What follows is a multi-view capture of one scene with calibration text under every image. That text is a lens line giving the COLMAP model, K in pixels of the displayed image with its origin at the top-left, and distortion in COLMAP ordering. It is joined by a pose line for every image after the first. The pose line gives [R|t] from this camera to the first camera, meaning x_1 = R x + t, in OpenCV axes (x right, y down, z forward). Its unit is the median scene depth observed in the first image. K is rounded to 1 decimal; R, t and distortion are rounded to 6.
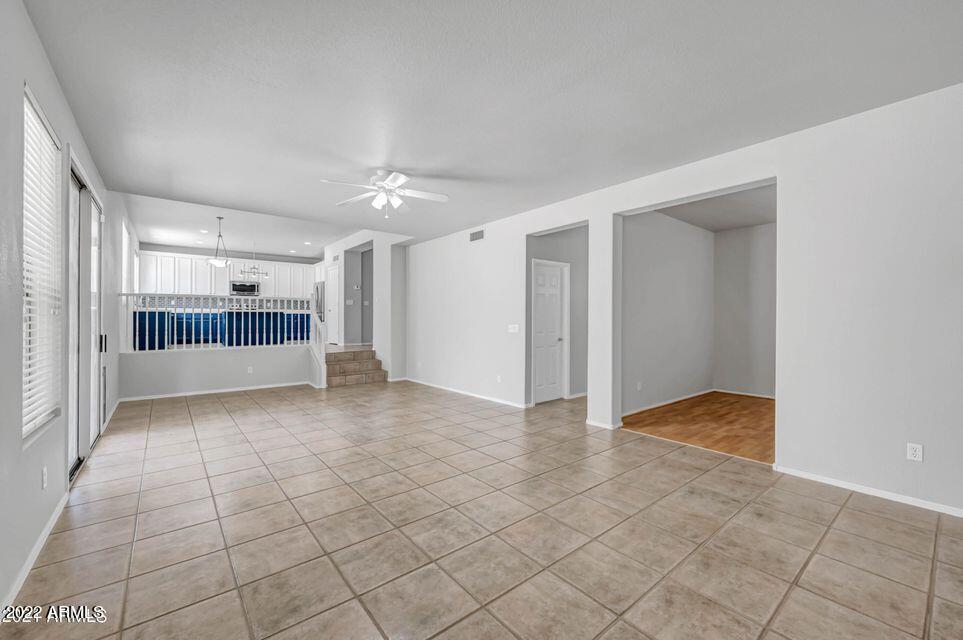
lens RADIAL K [[392.1, 0, 484.6], [0, 392.1, 314.8], [0, 0, 1]] dist [-0.000298, 0.000237]
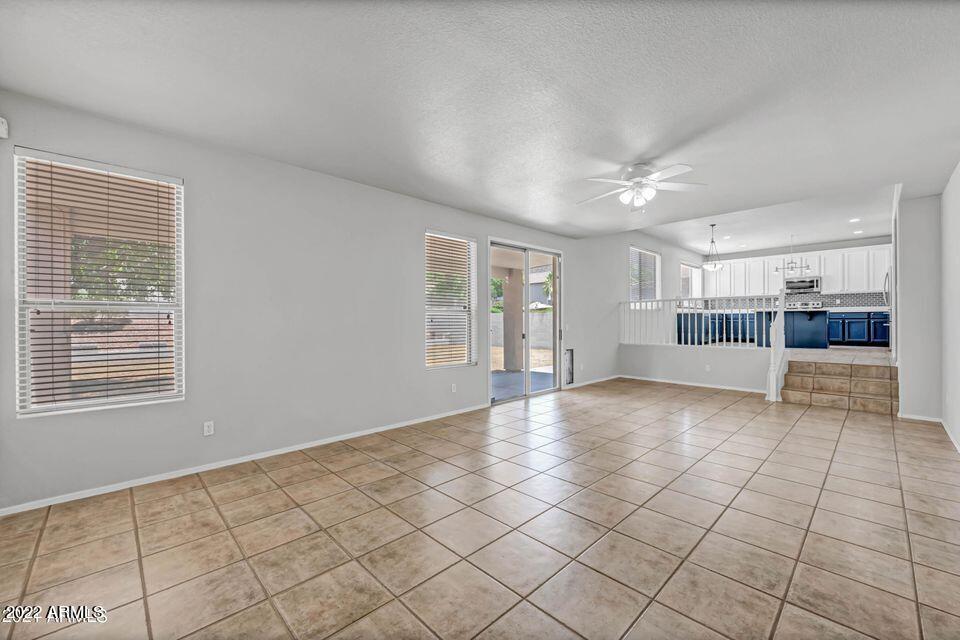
lens RADIAL K [[390.8, 0, 479.9], [0, 390.8, 320.7], [0, 0, 1]] dist [-0.000298, 0.000237]
pose [[0.086372, 0.002213, -0.996260, 0.251890], [0.014360, 0.999891, 0.003466, 0.001375], [0.996159, -0.014605, 0.086331, 0.202079]]
